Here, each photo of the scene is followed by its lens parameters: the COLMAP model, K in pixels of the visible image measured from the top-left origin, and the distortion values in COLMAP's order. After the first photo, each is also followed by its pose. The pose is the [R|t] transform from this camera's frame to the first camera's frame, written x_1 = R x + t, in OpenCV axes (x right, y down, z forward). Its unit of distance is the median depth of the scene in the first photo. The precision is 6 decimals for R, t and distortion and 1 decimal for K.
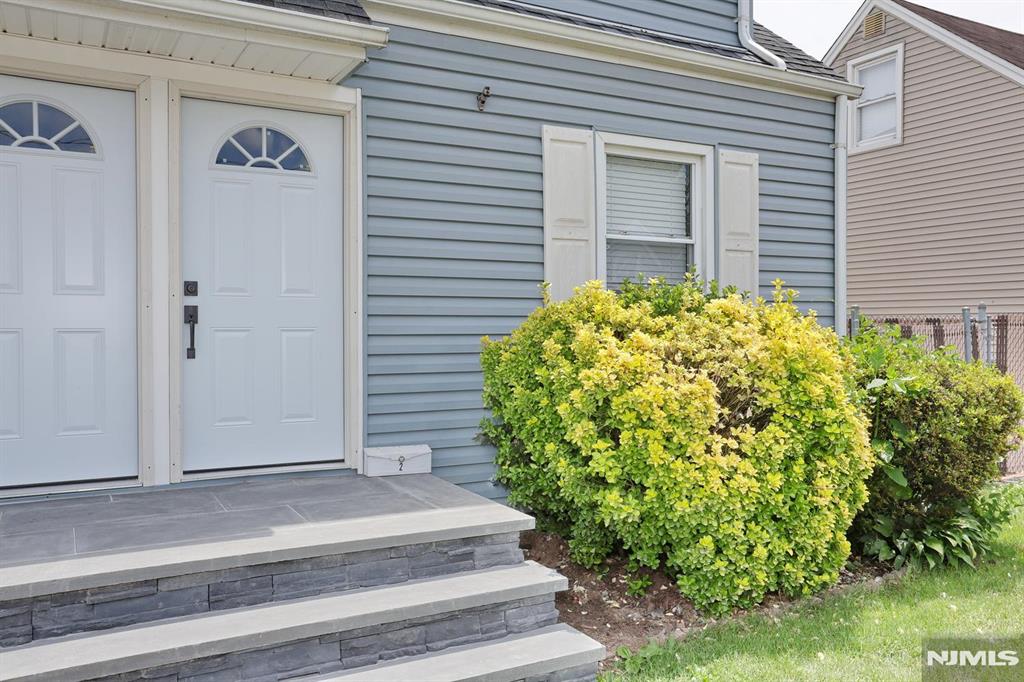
lens RADIAL K [[871.8, 0, 511.8], [0, 871.8, 308.4], [0, 0, 1]] dist [-0.011265, 0.002978]
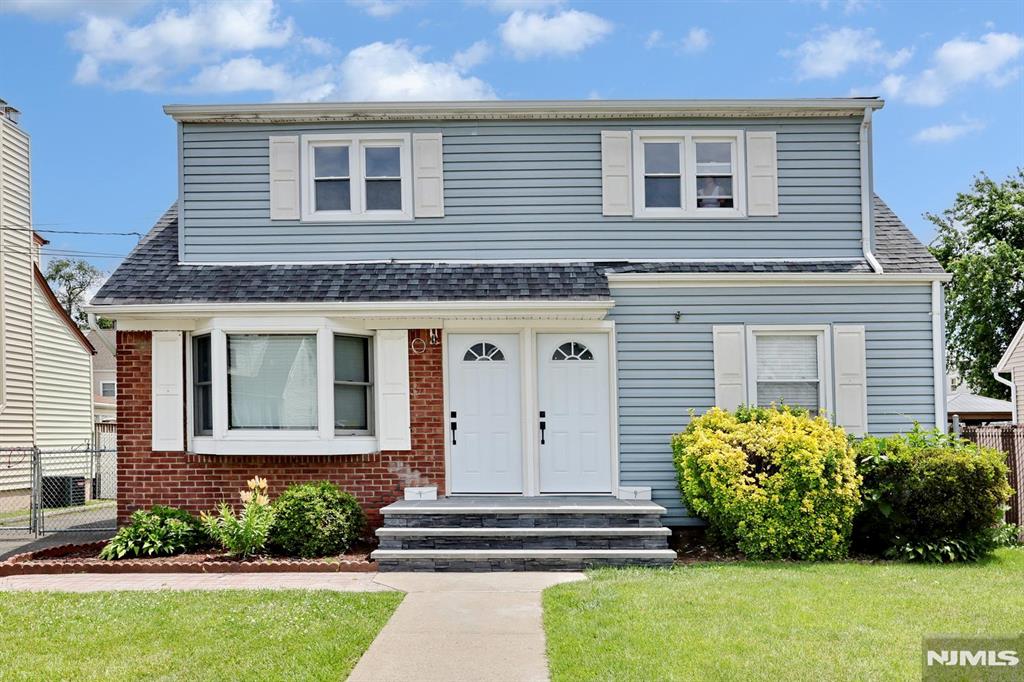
lens RADIAL K [[832.3, 0, 512.0], [0, 832.3, 341.0], [0, 0, 1]] dist [-0.000469, -0.000222]
pose [[0.884995, -0.057659, -0.462017, 0.683014], [0.013278, 0.995024, -0.098745, 0.001285], [0.465411, 0.081254, 0.881357, -1.162162]]
